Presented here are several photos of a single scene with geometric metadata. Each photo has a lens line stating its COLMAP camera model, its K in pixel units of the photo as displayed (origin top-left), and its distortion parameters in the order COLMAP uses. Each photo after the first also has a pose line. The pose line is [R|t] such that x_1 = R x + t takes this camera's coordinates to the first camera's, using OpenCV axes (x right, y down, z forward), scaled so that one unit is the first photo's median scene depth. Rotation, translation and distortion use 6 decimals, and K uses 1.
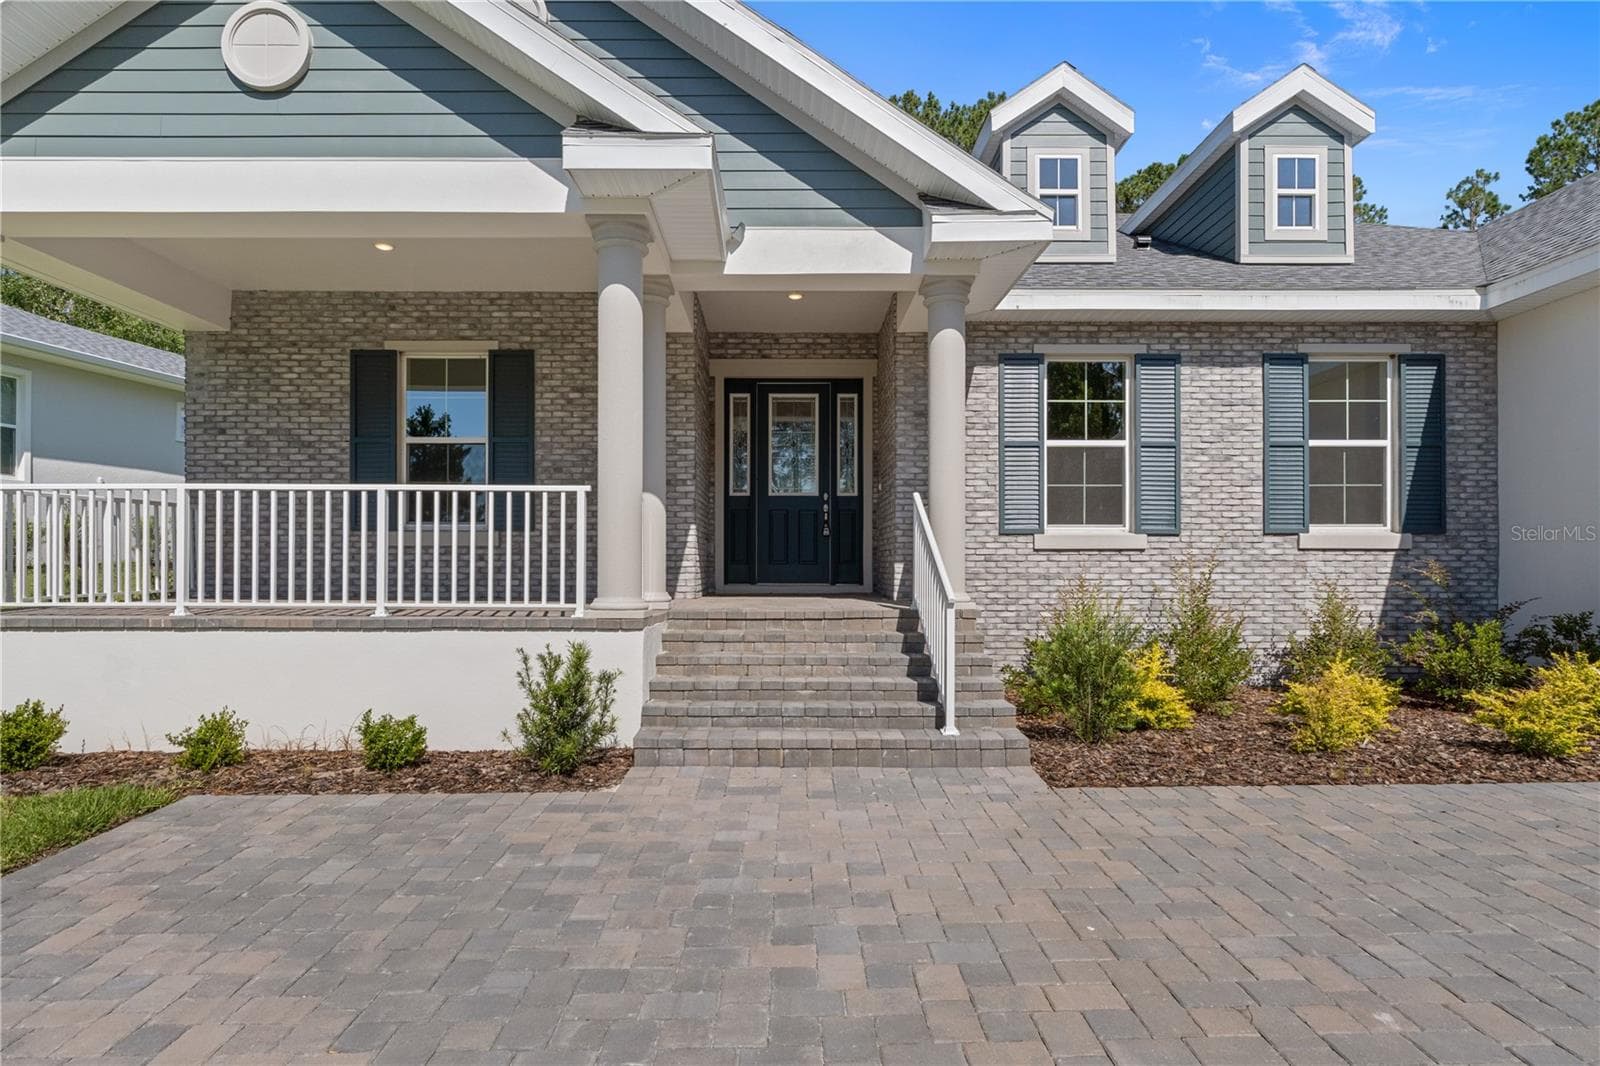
lens RADIAL K [[870.6, 0, 798.1], [0, 870.6, 562.0], [0, 0, 1]] dist [-0.005855, 0.000491]
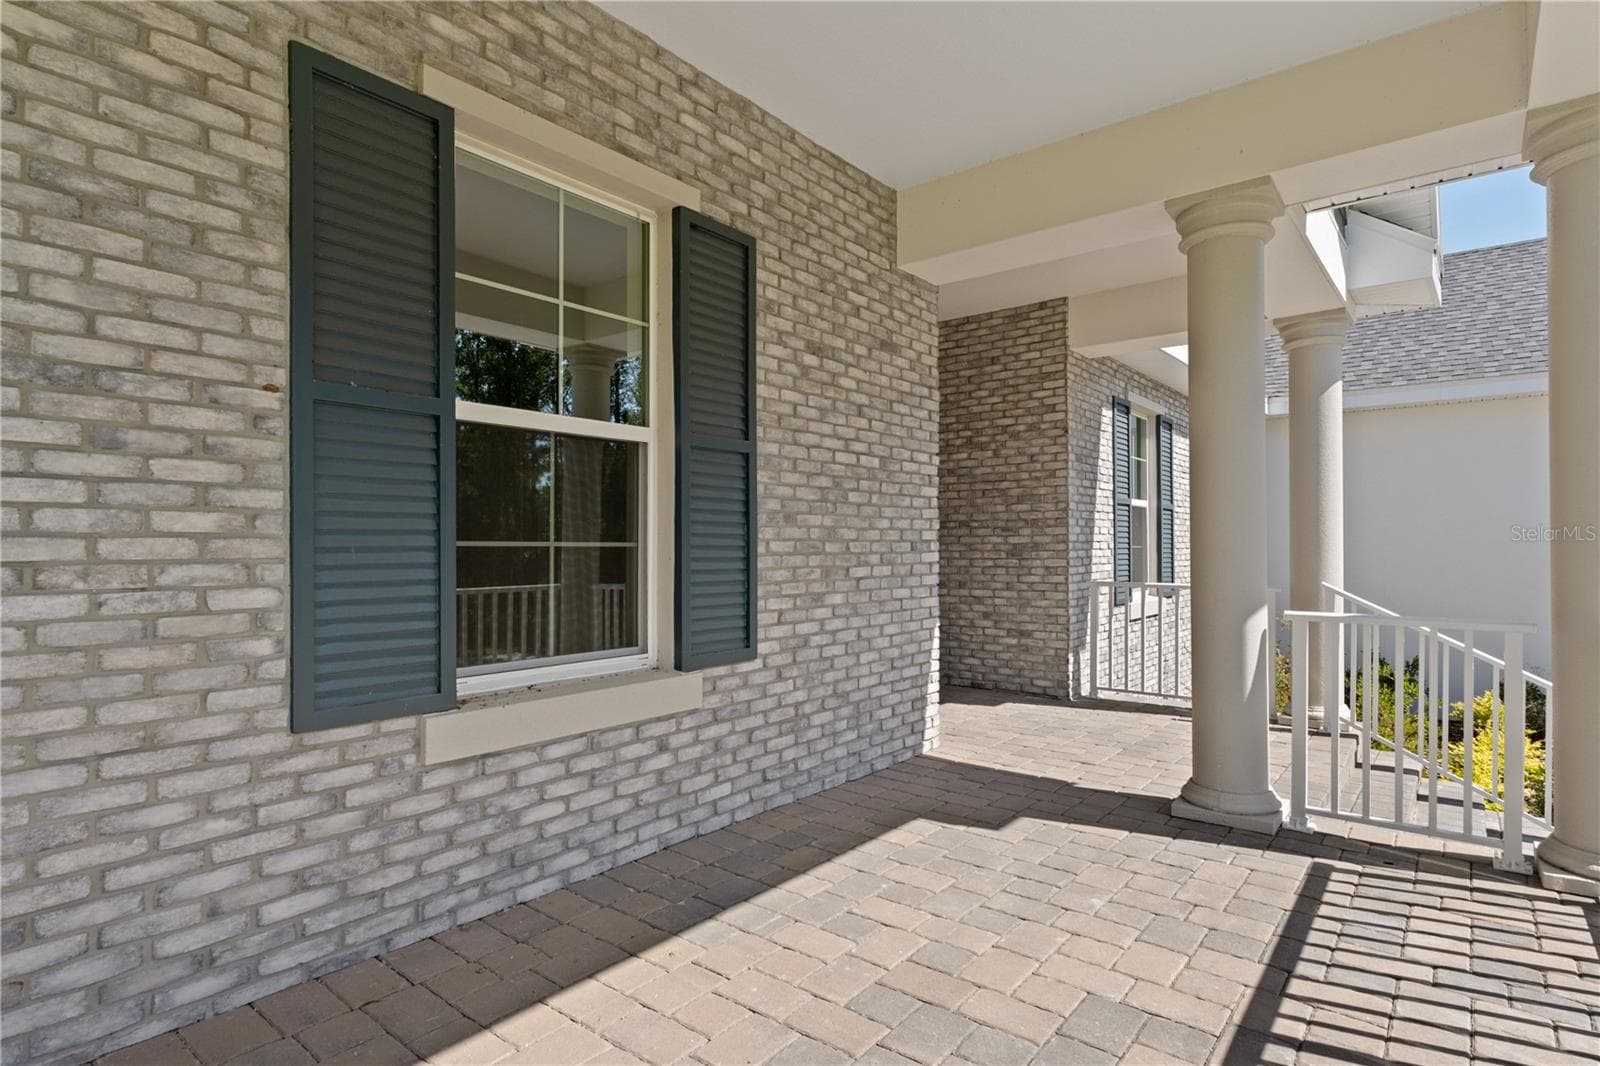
lens RADIAL K [[849.3, 0, 795.0], [0, 849.3, 546.1], [0, 0, 1]] dist [-0.001976, -0.000425]
pose [[0.623835, -0.001914, 0.781554, -0.620115], [0.002337, 0.999997, 0.000583, -0.092274], [-0.781552, 0.001463, 0.623838, 0.724102]]
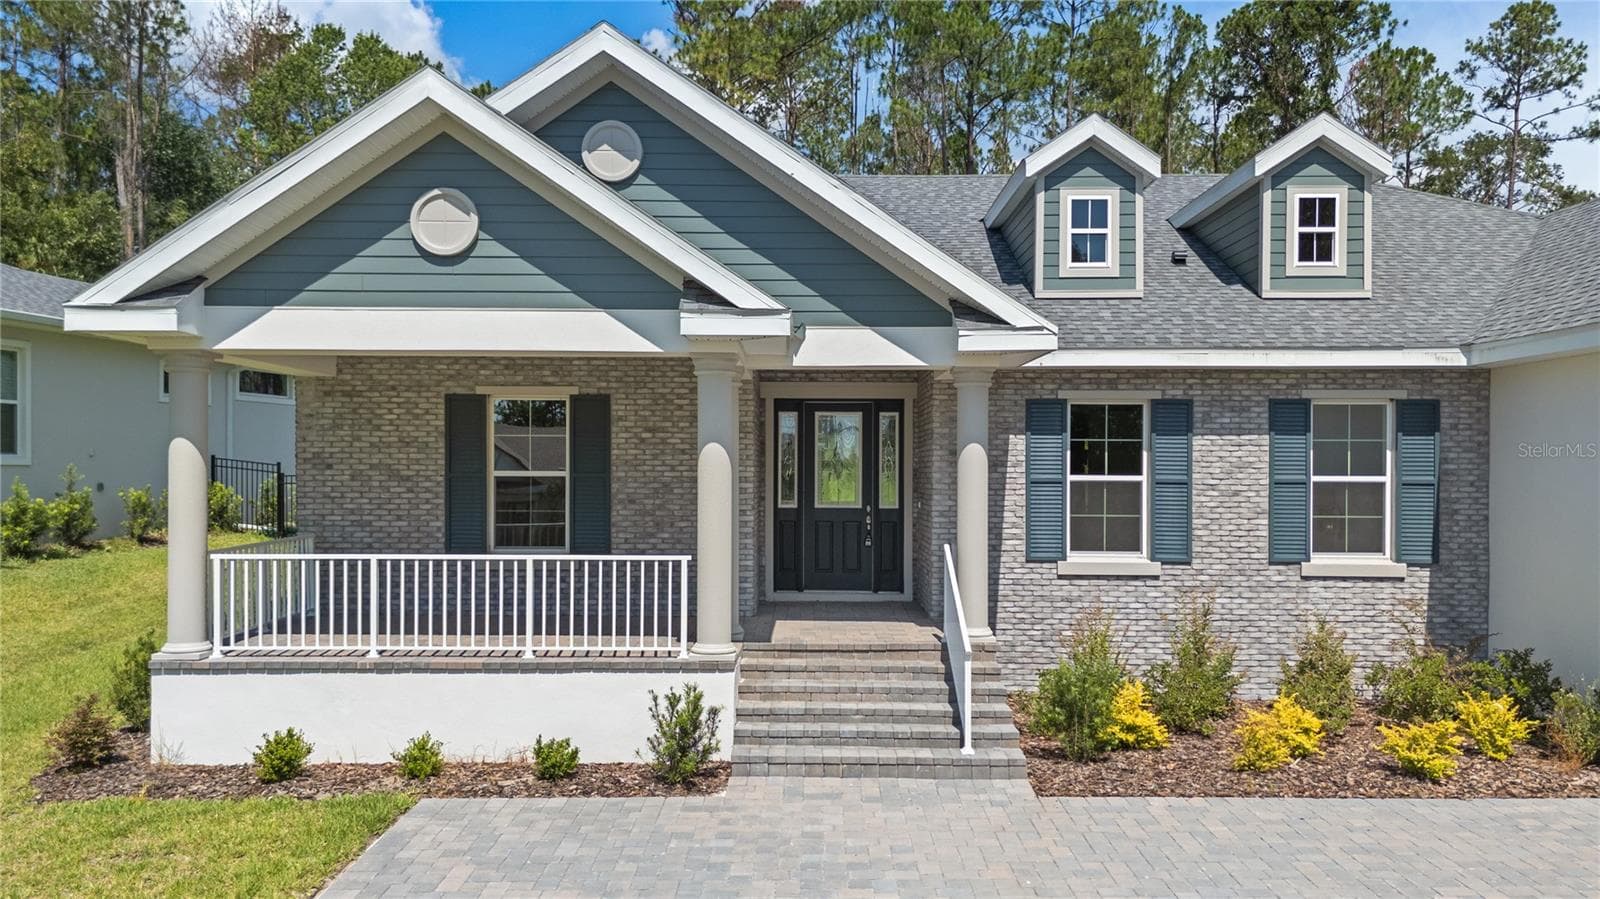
lens RADIAL K [[1180.1, 0, 800.3], [0, 1180.1, 471.9], [0, 0, 1]] dist [0.078066, -0.080492]
pose [[0.999856, 0.002667, -0.016774, -0.032851], [-0.002534, 0.999965, 0.008003, -0.157367], [0.016795, -0.007959, 0.999827, -0.519507]]
